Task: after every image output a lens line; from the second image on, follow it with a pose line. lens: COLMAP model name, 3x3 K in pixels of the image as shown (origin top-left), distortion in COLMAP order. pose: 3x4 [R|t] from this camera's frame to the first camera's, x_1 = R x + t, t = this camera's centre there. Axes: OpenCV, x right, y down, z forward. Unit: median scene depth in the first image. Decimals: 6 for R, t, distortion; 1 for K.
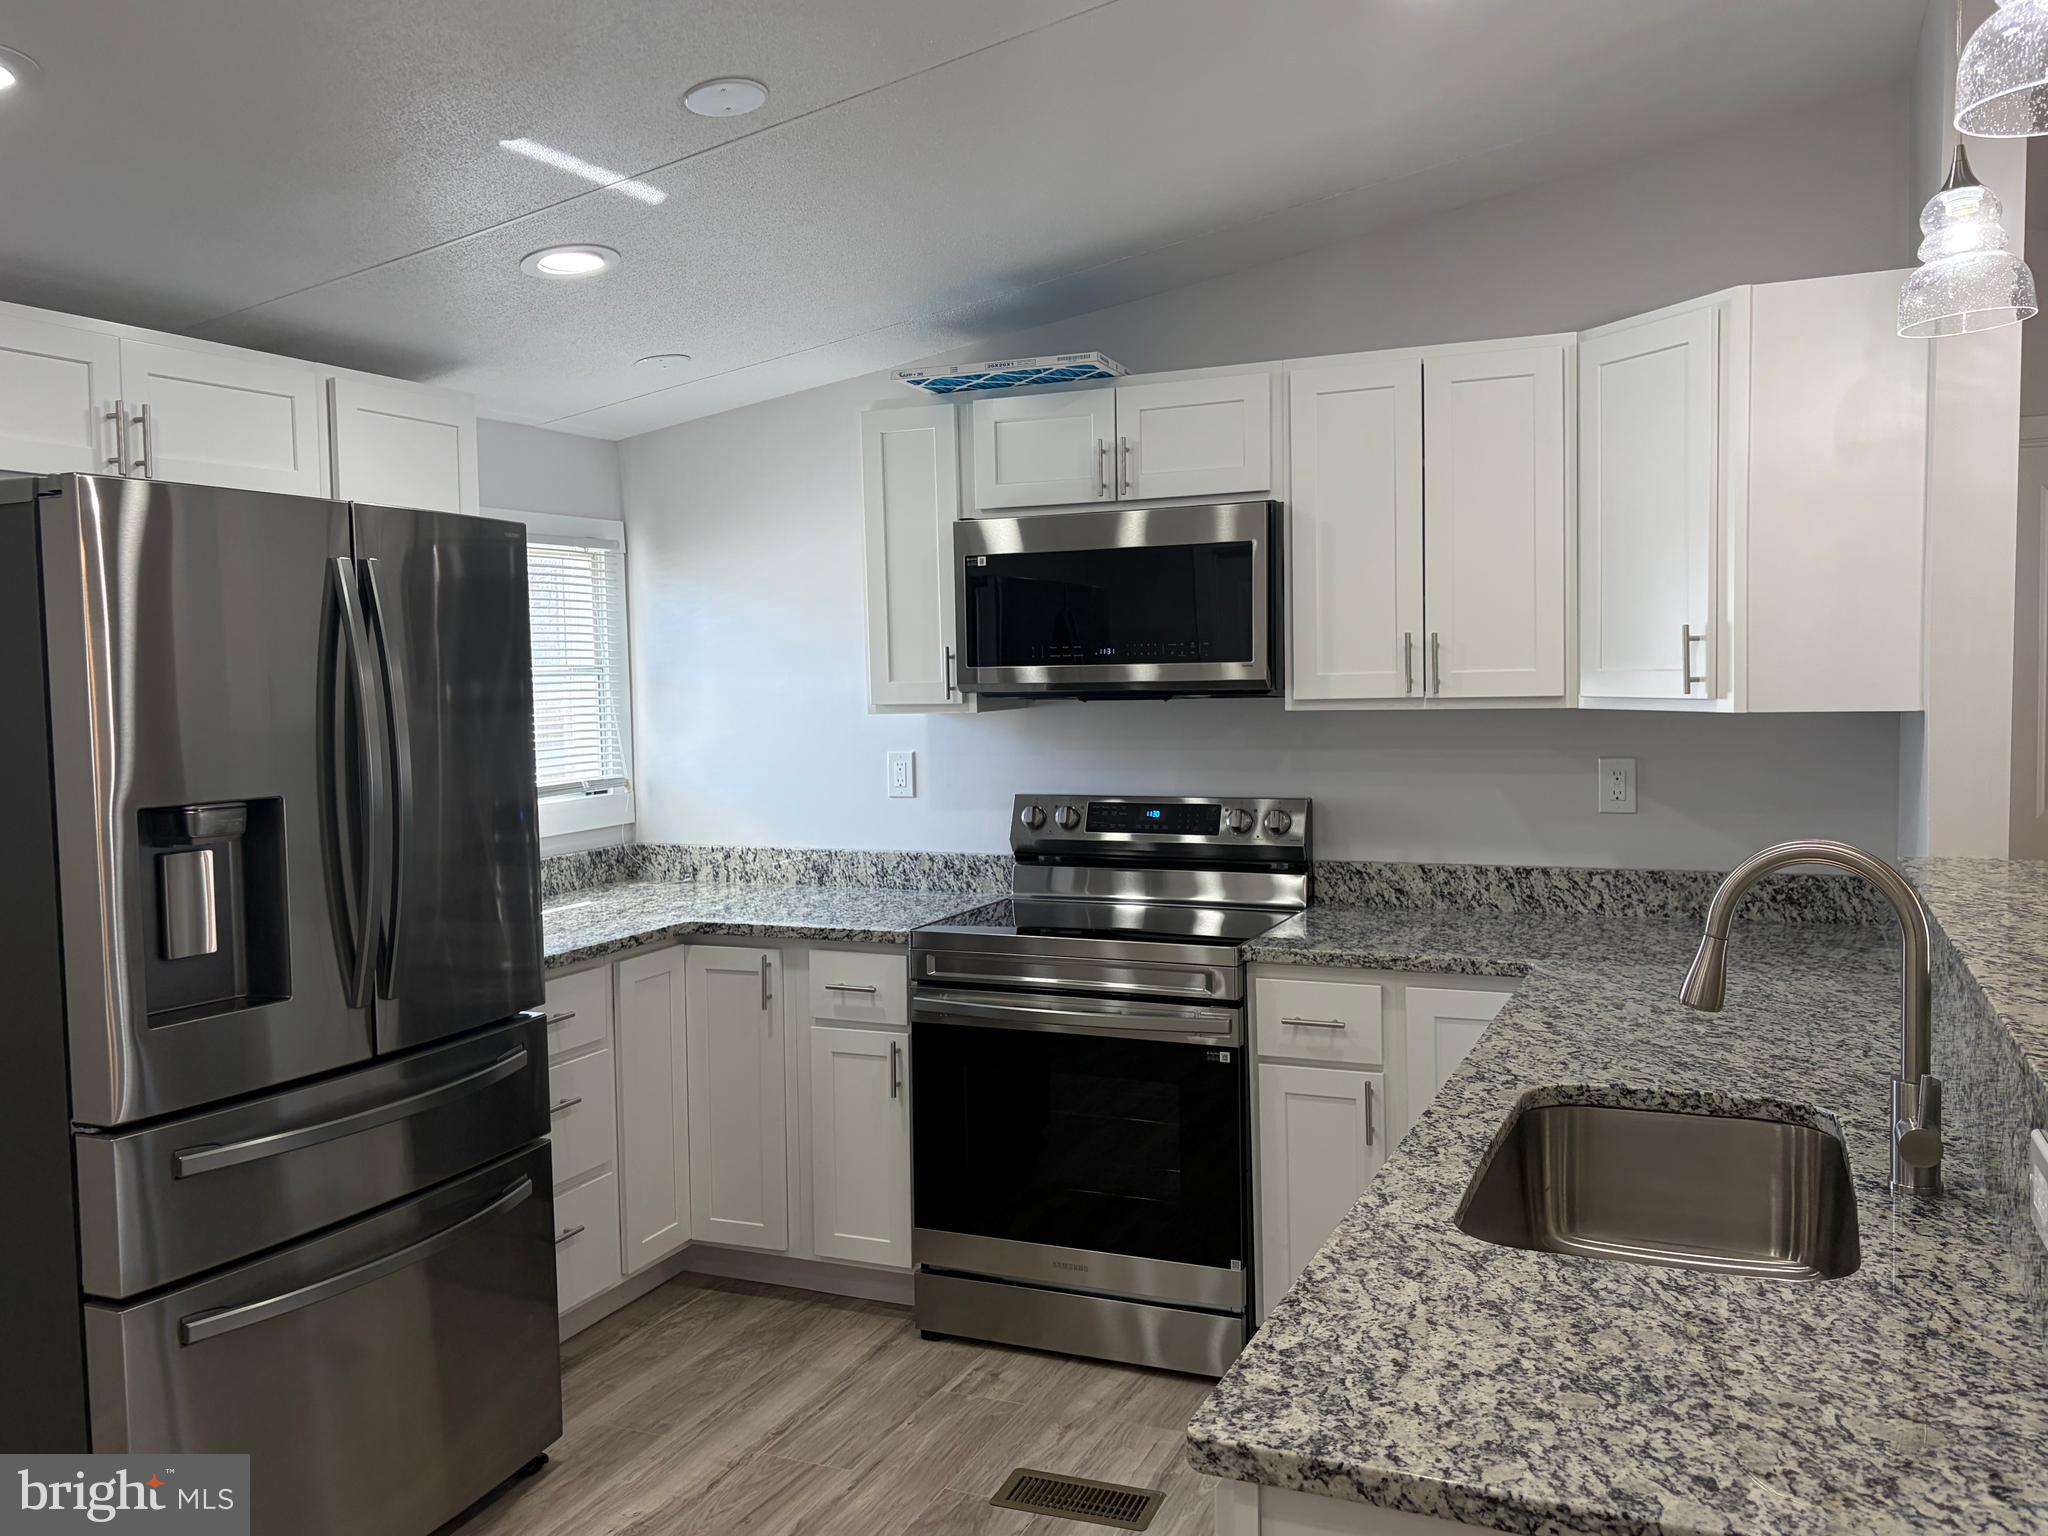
lens RADIAL K [[1677.8, 0, 1023.2], [0, 1677.8, 753.3], [0, 0, 1]] dist [0.052892, -0.050006]
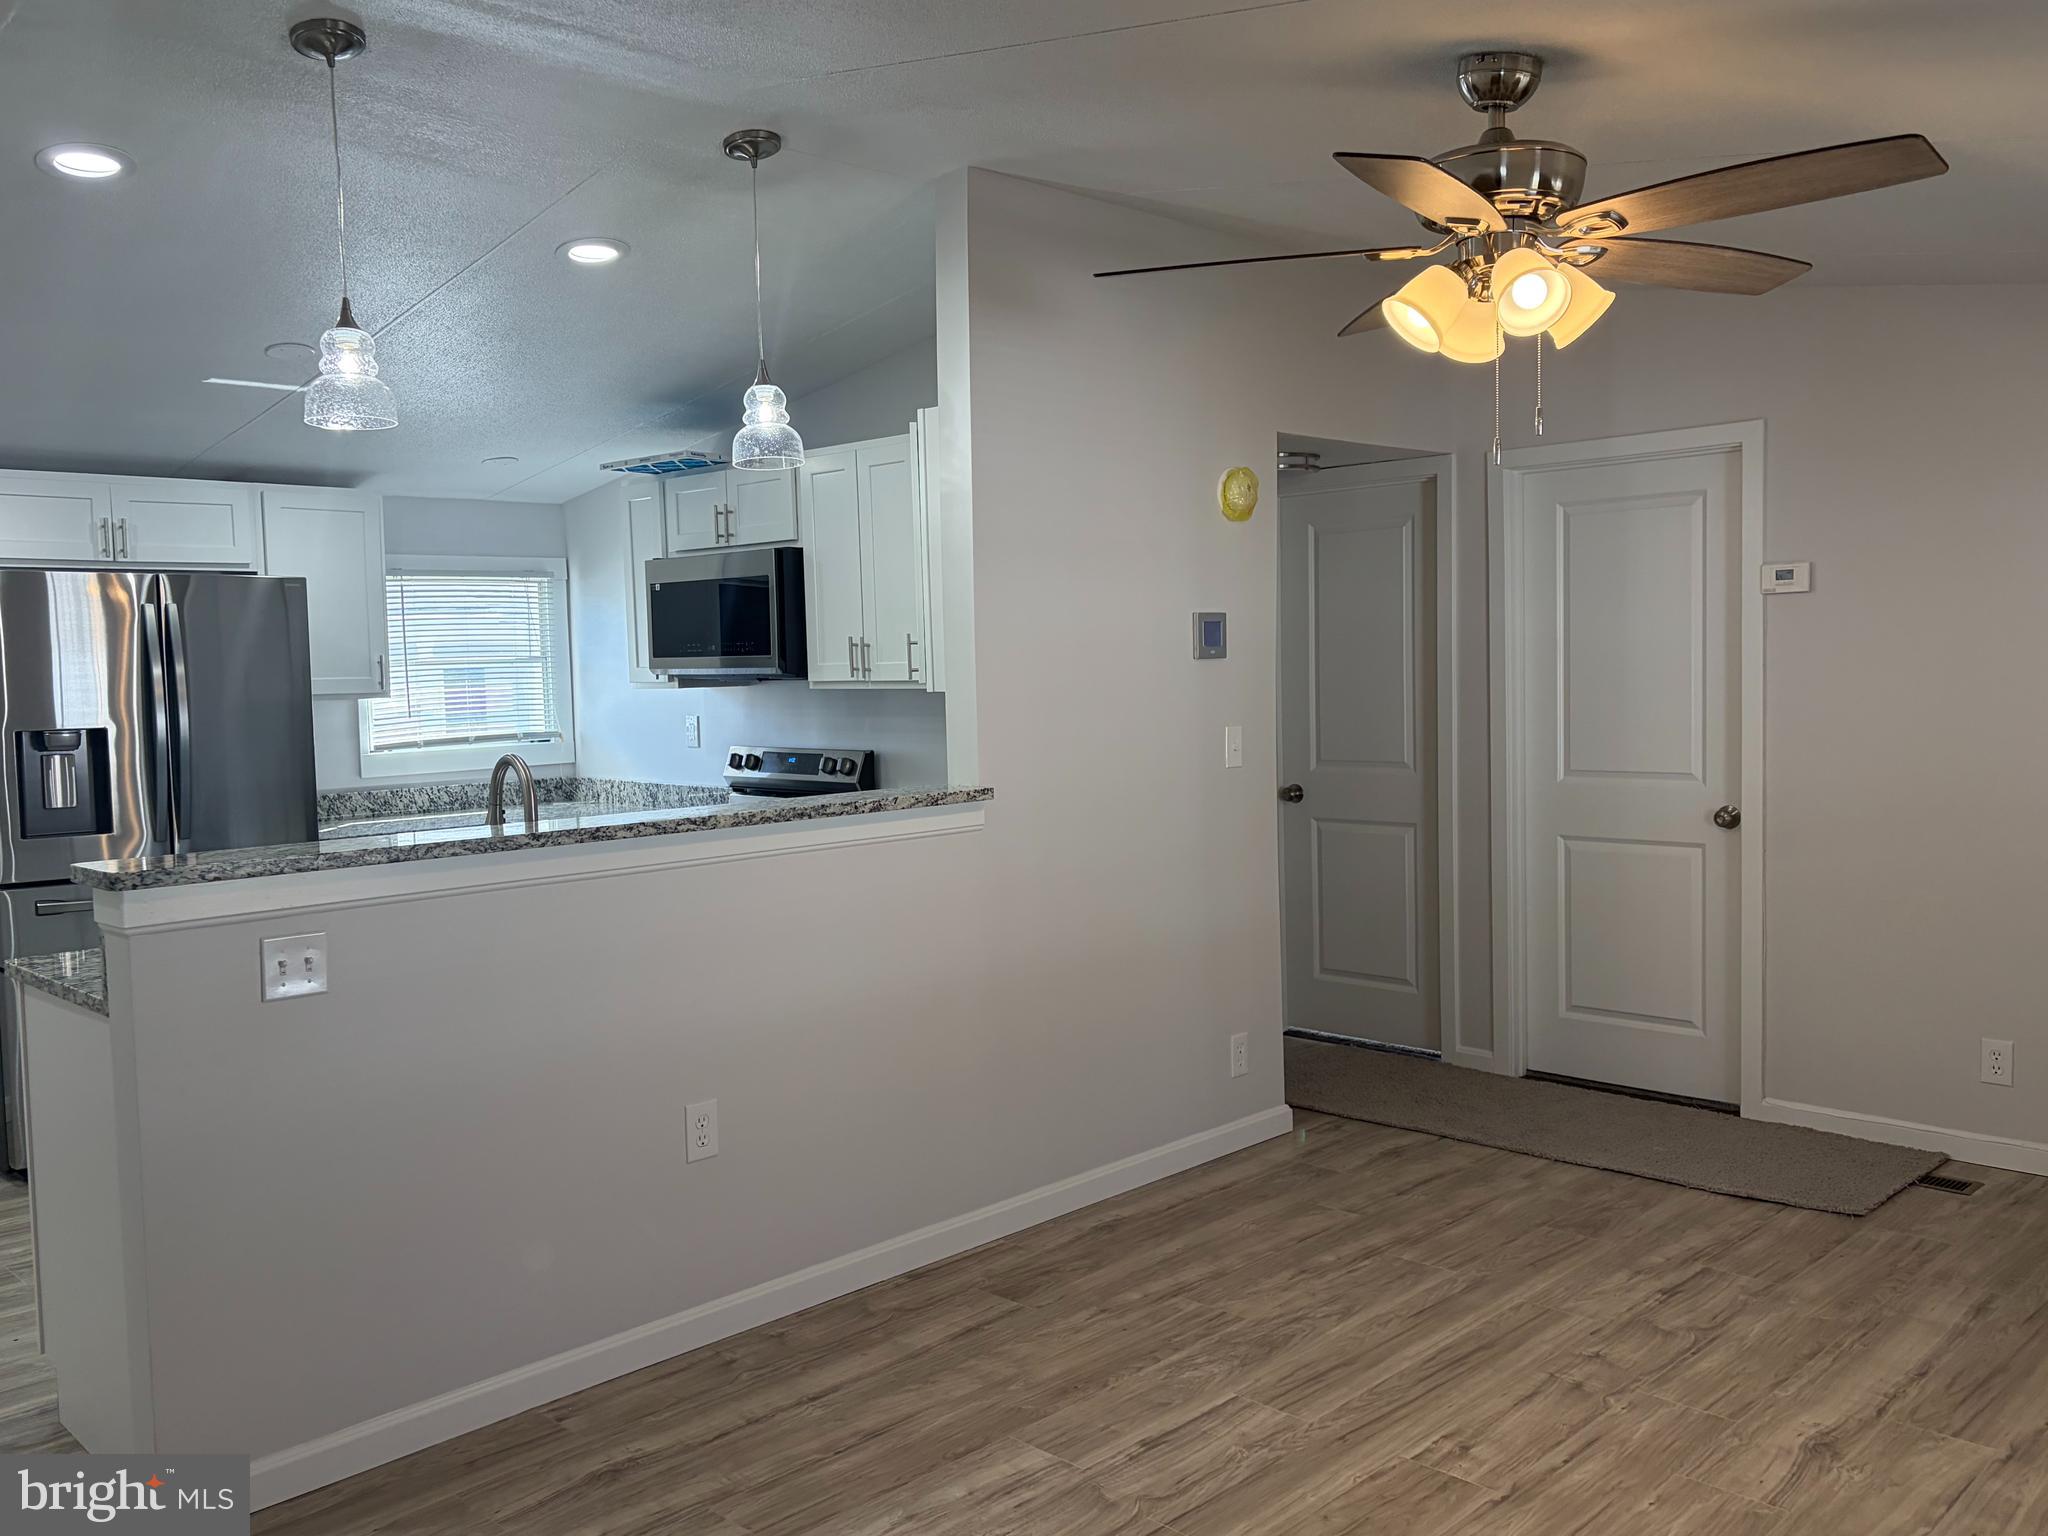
lens RADIAL K [[1677.8, 0, 1019.6], [0, 1677.8, 769.7], [0, 0, 1]] dist [0.052892, -0.050006]
pose [[0.935687, 0.022481, -0.352115, 0.852132], [-0.013542, 0.999521, 0.027829, 0.001782], [0.352572, -0.021271, 0.935543, -0.313070]]
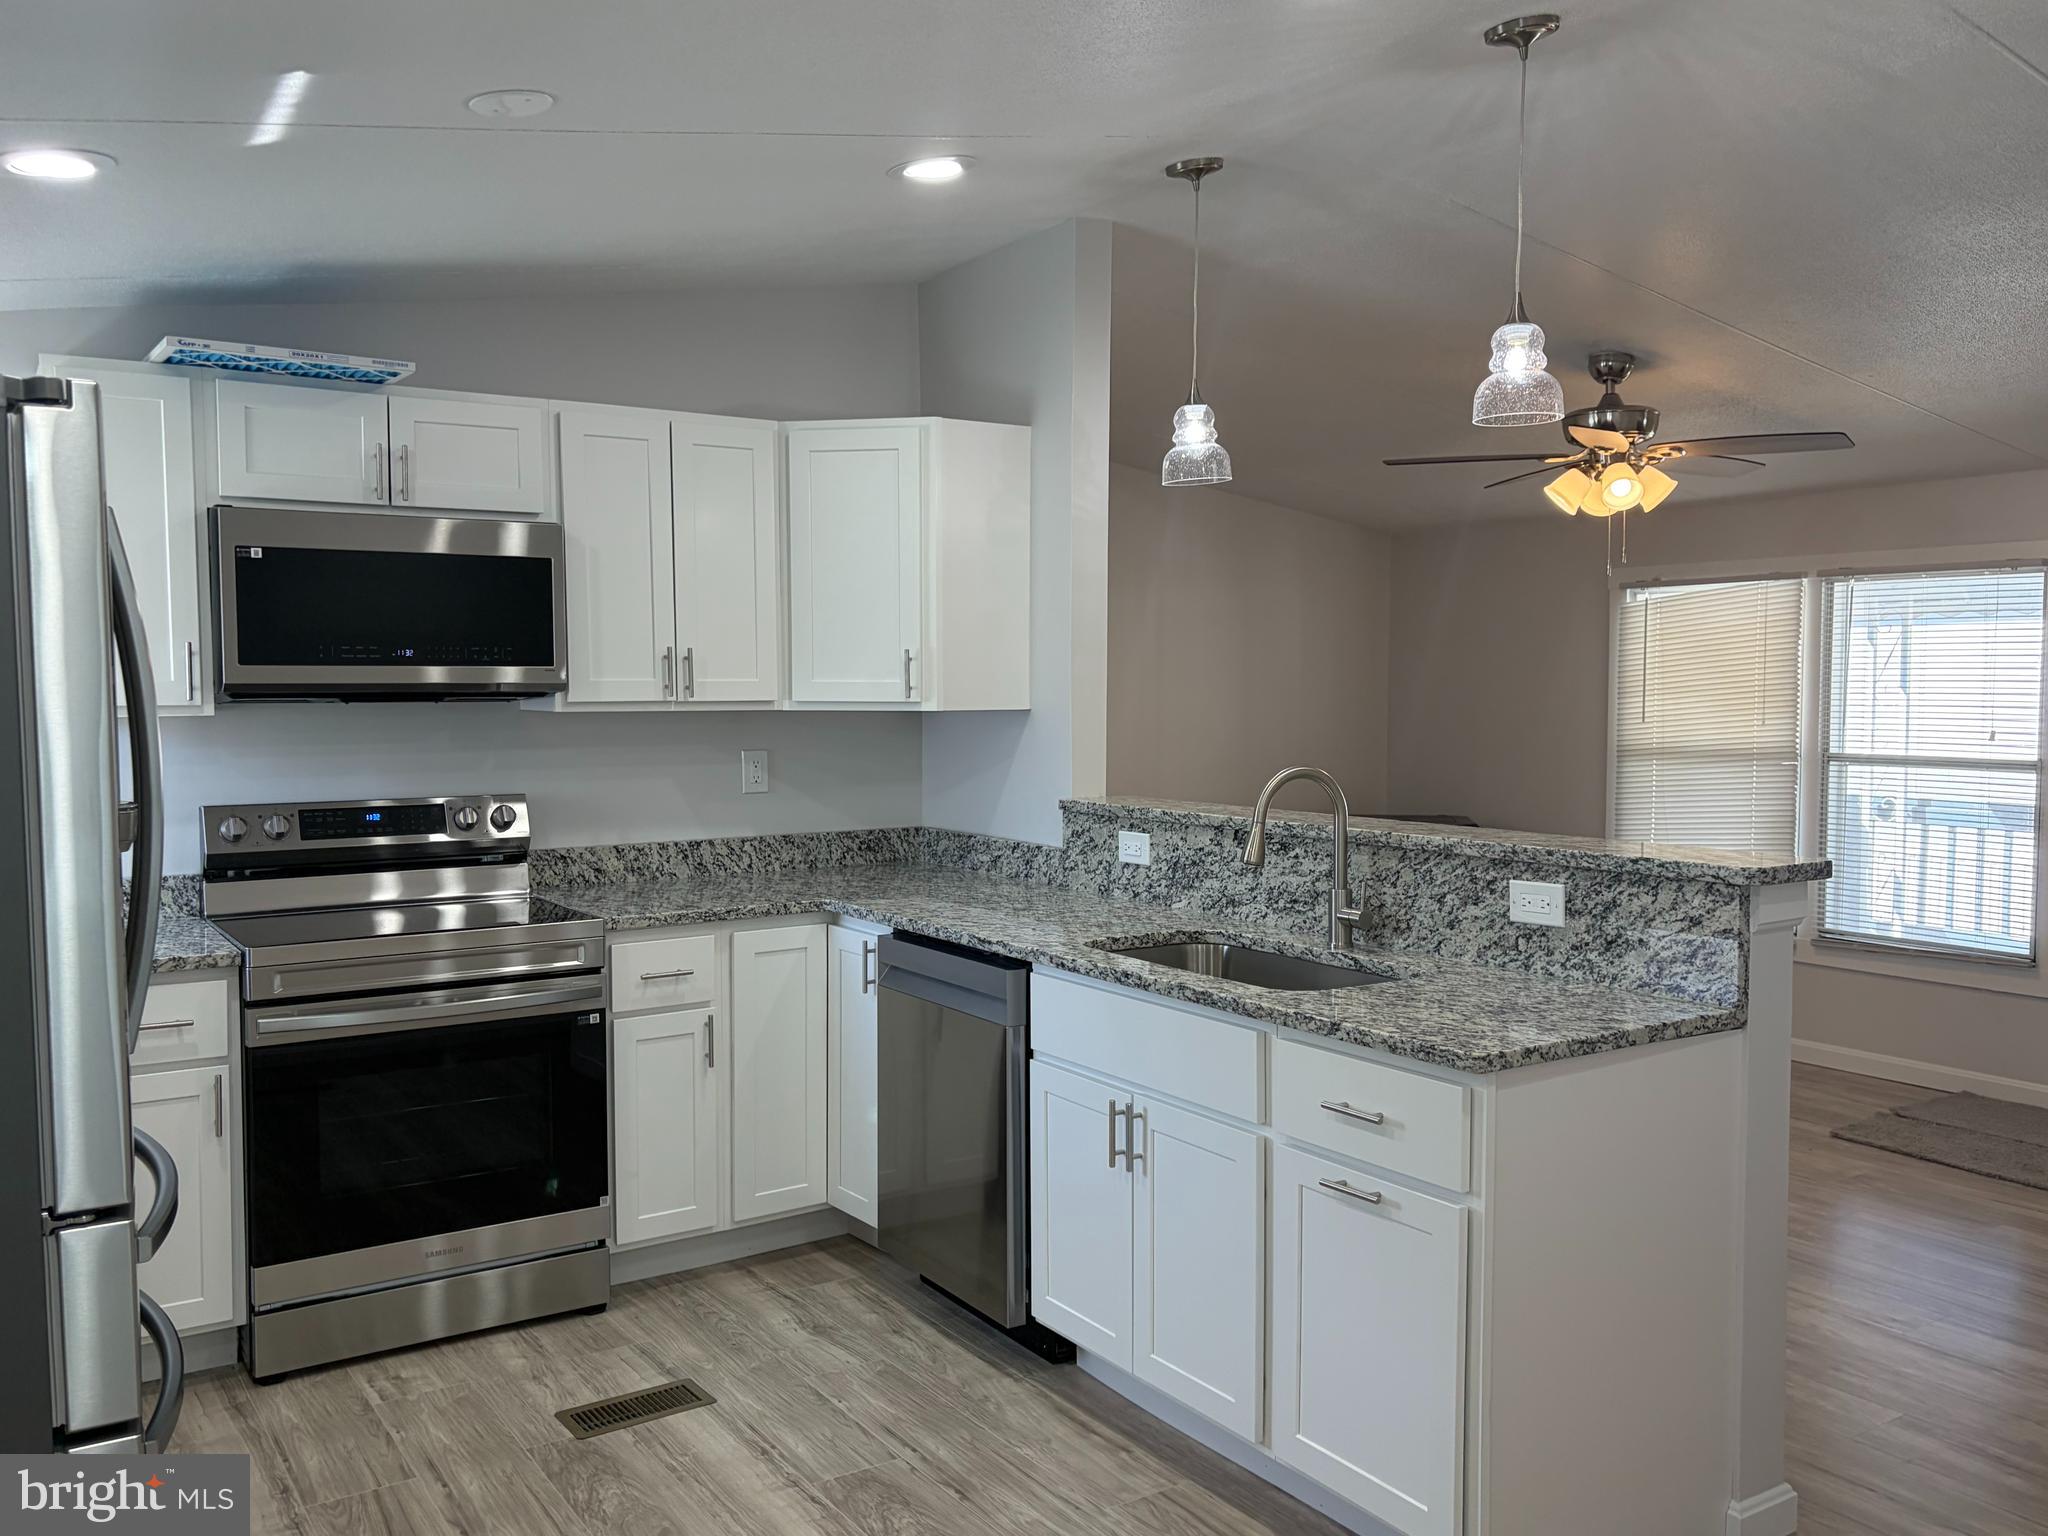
lens RADIAL K [[1677.8, 0, 1023.7], [0, 1677.8, 779.3], [0, 0, 1]] dist [0.052892, -0.050006]
pose [[0.527140, -0.029573, 0.849264, -0.628425], [0.035123, 0.999298, 0.012996, 0.015212], [-0.849053, 0.022978, 0.527809, 0.145203]]
